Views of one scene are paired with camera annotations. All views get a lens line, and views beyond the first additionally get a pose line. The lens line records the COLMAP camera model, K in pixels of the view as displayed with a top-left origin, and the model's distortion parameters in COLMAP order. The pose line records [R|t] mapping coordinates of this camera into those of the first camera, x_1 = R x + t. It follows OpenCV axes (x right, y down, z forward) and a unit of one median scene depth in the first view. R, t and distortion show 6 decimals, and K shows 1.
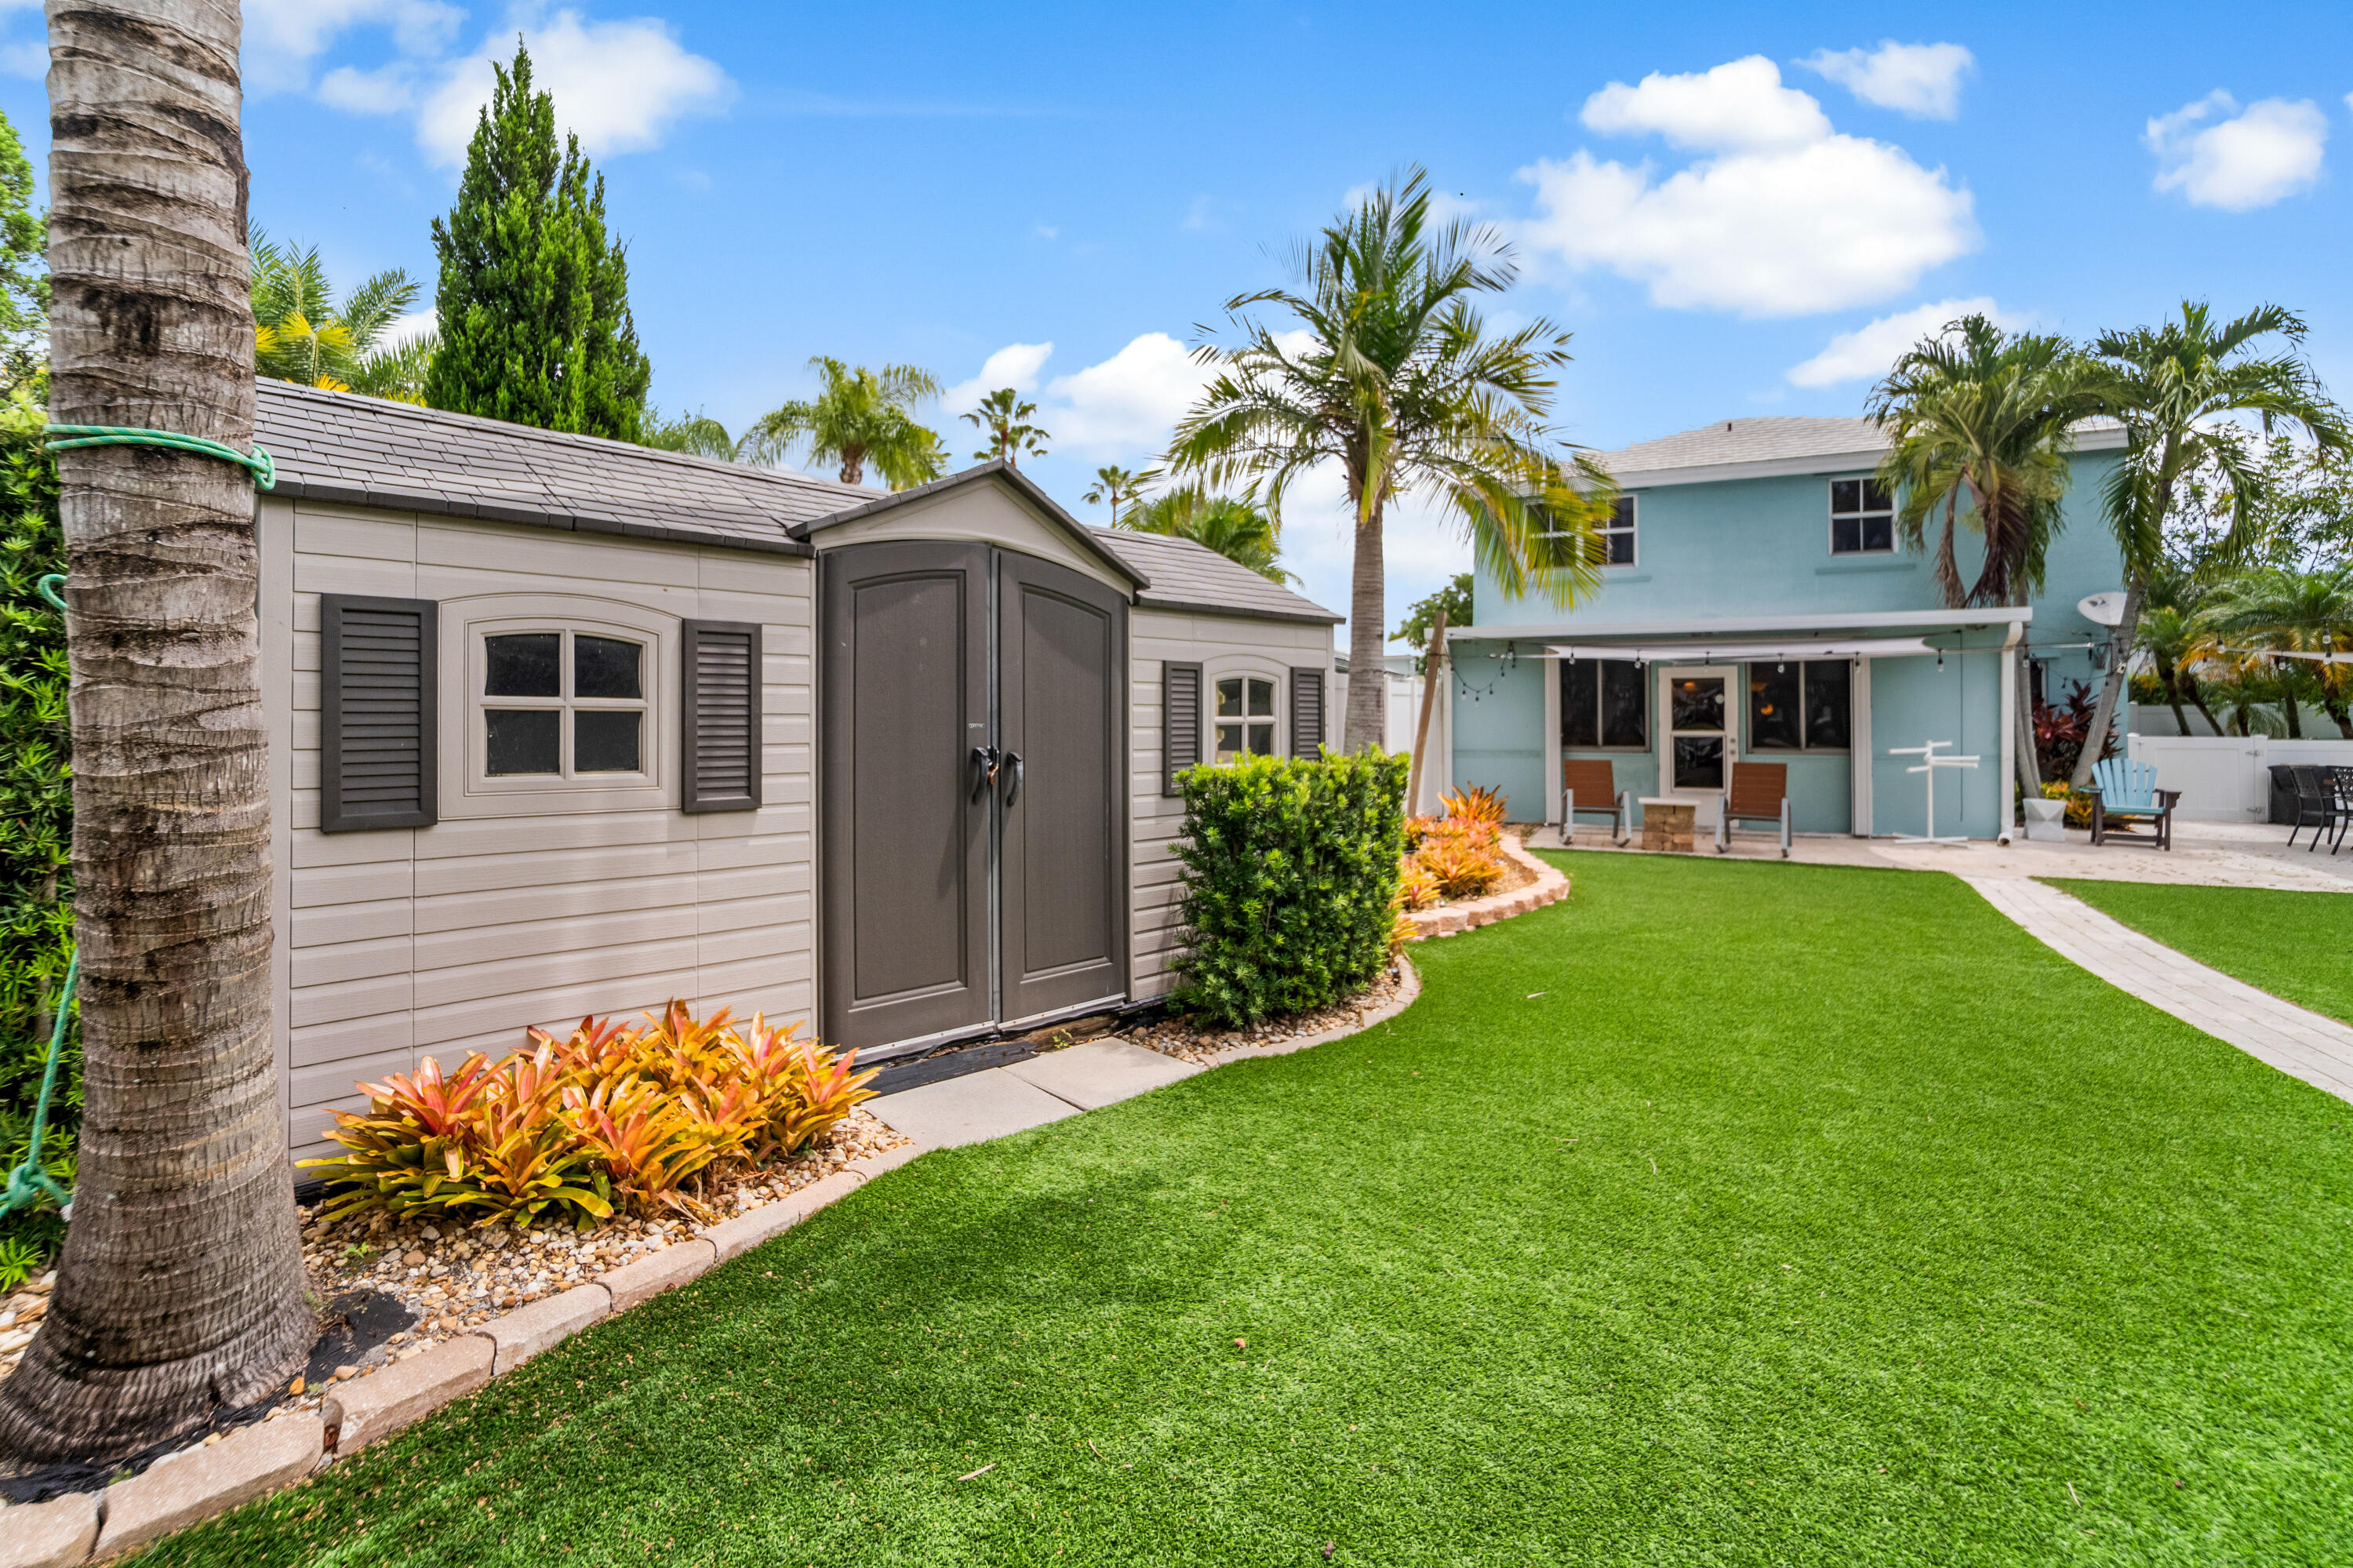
lens RADIAL K [[1099.2, 0, 1176.6], [0, 1099.2, 710.0], [0, 0, 1]] dist [-0.001004, 0.013483]
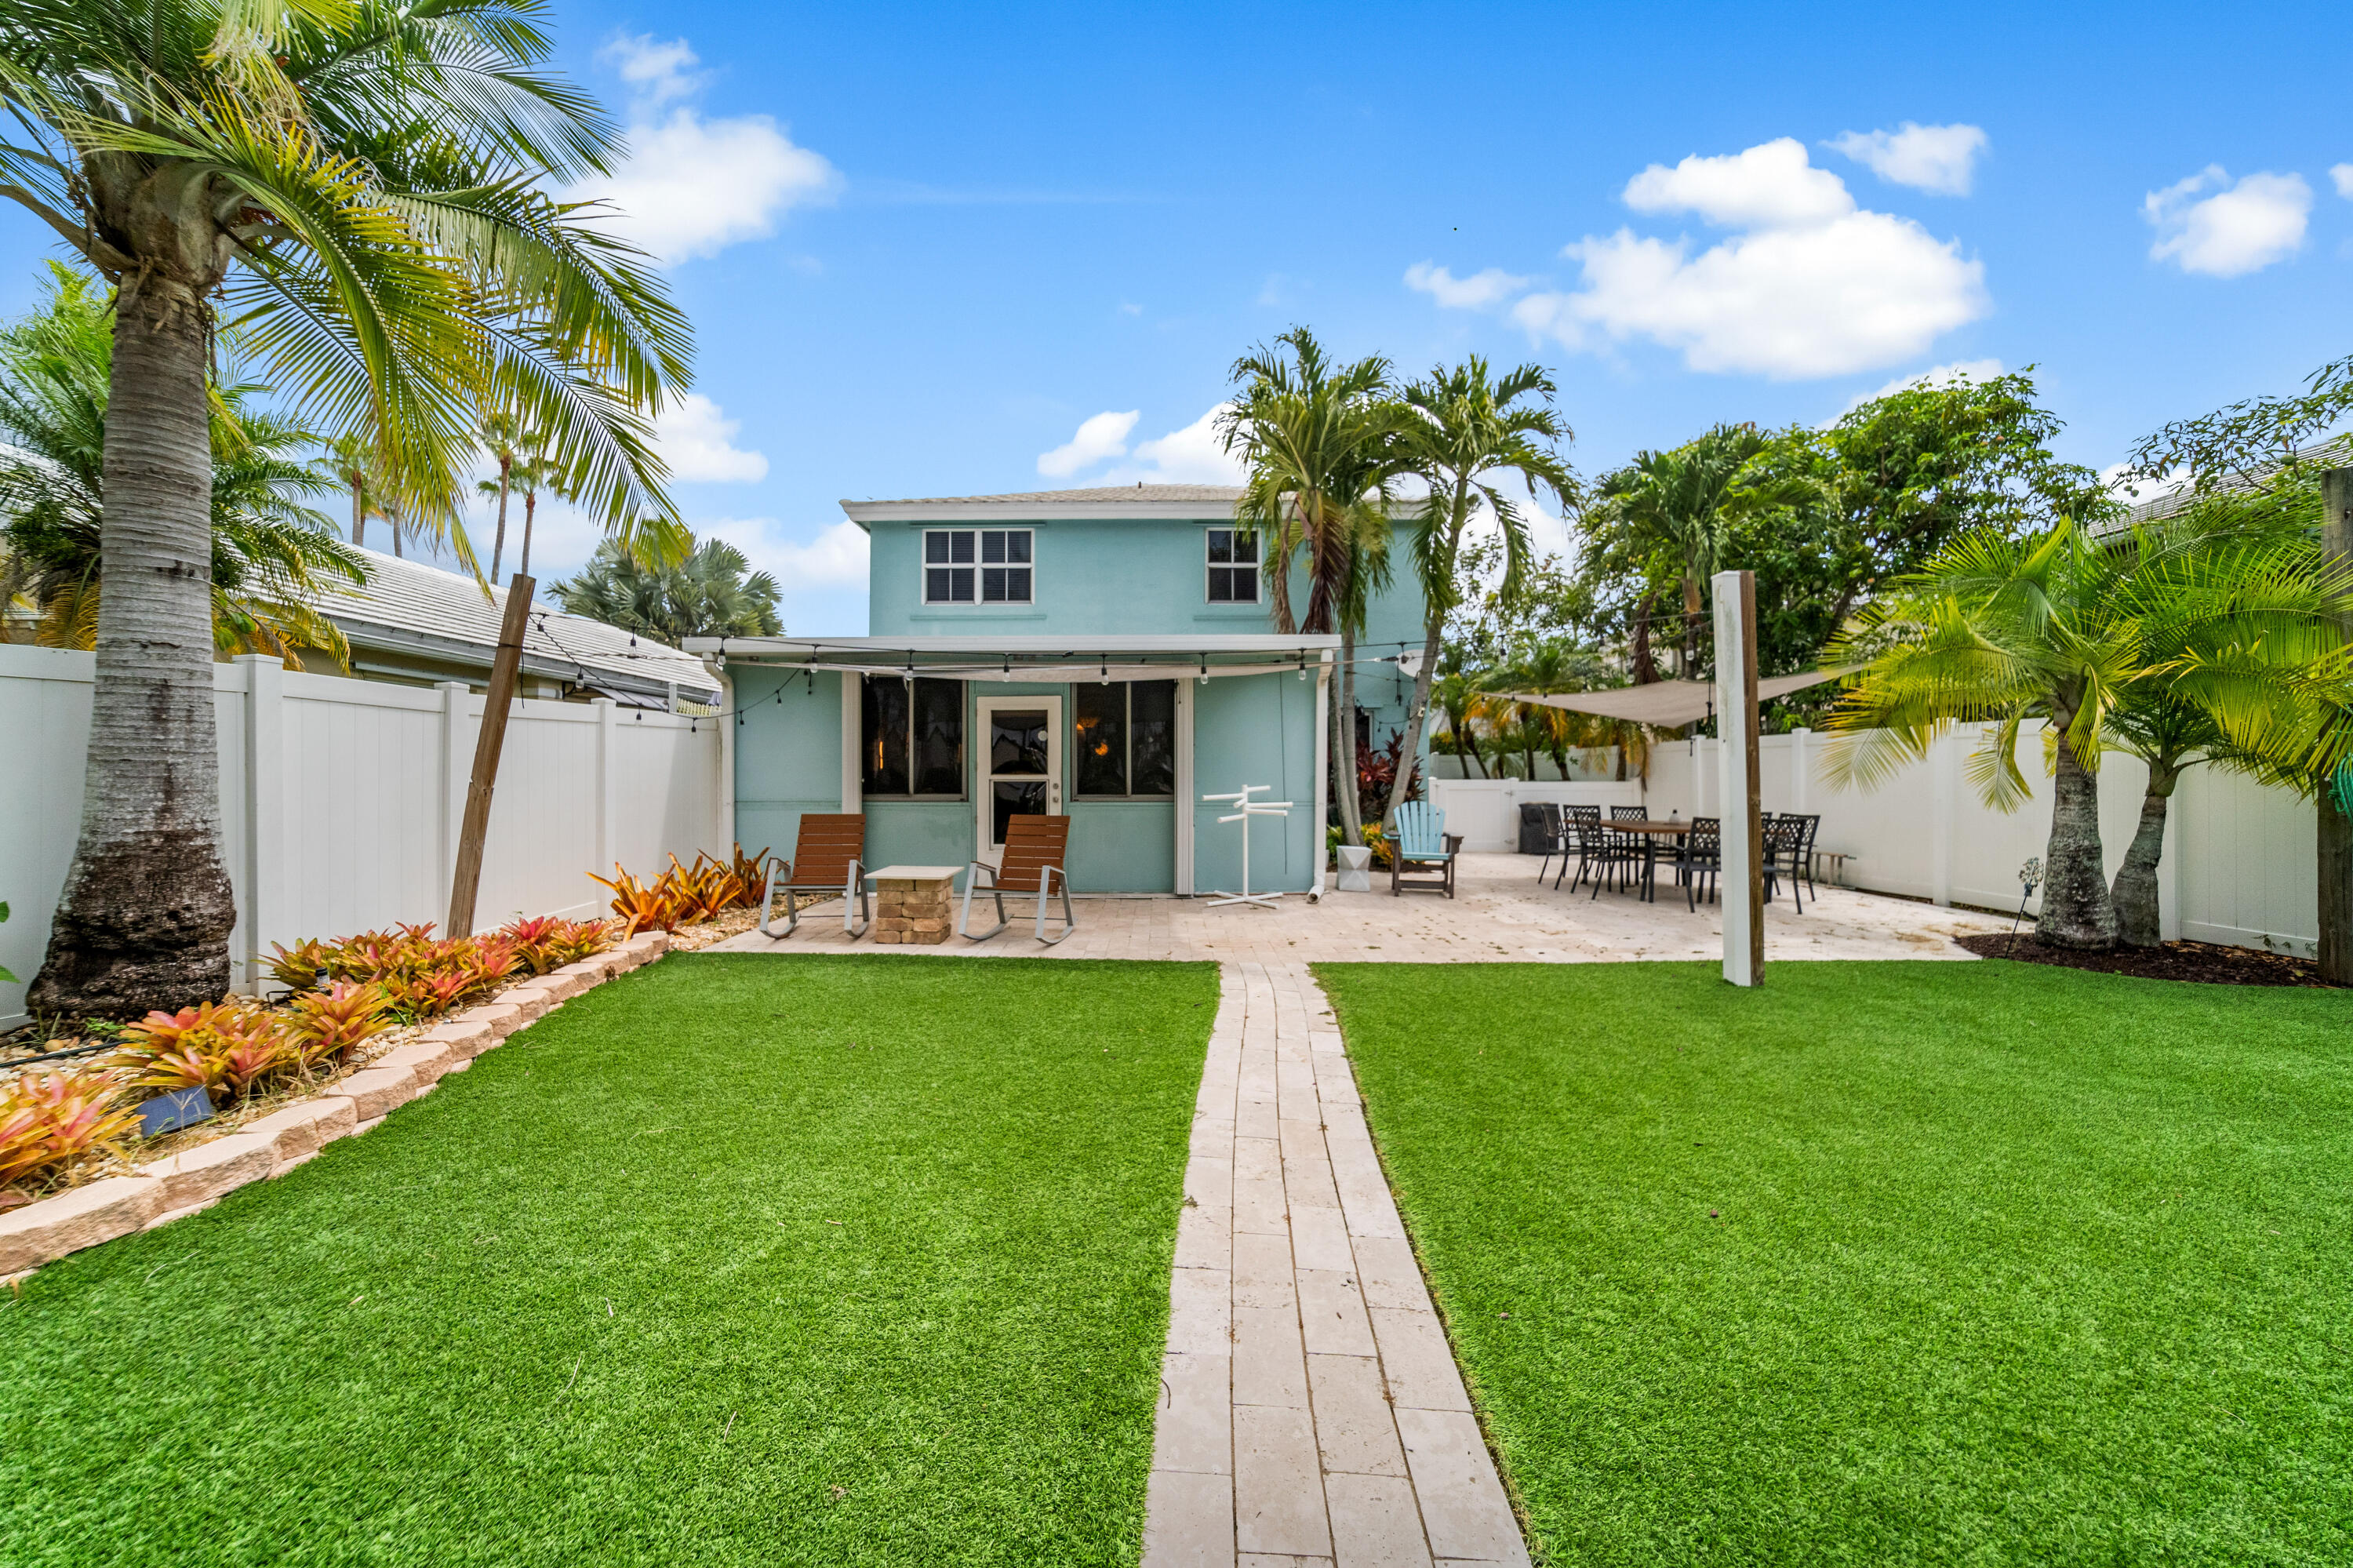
lens RADIAL K [[960.0, 0, 1189.3], [0, 960.0, 781.5], [0, 0, 1]] dist [-0.000651, 0.000492]
pose [[0.897074, -0.003088, 0.441869, 0.265977], [-0.007353, 0.999733, 0.021916, 0.007986], [-0.441819, -0.022909, 0.896812, 0.293587]]
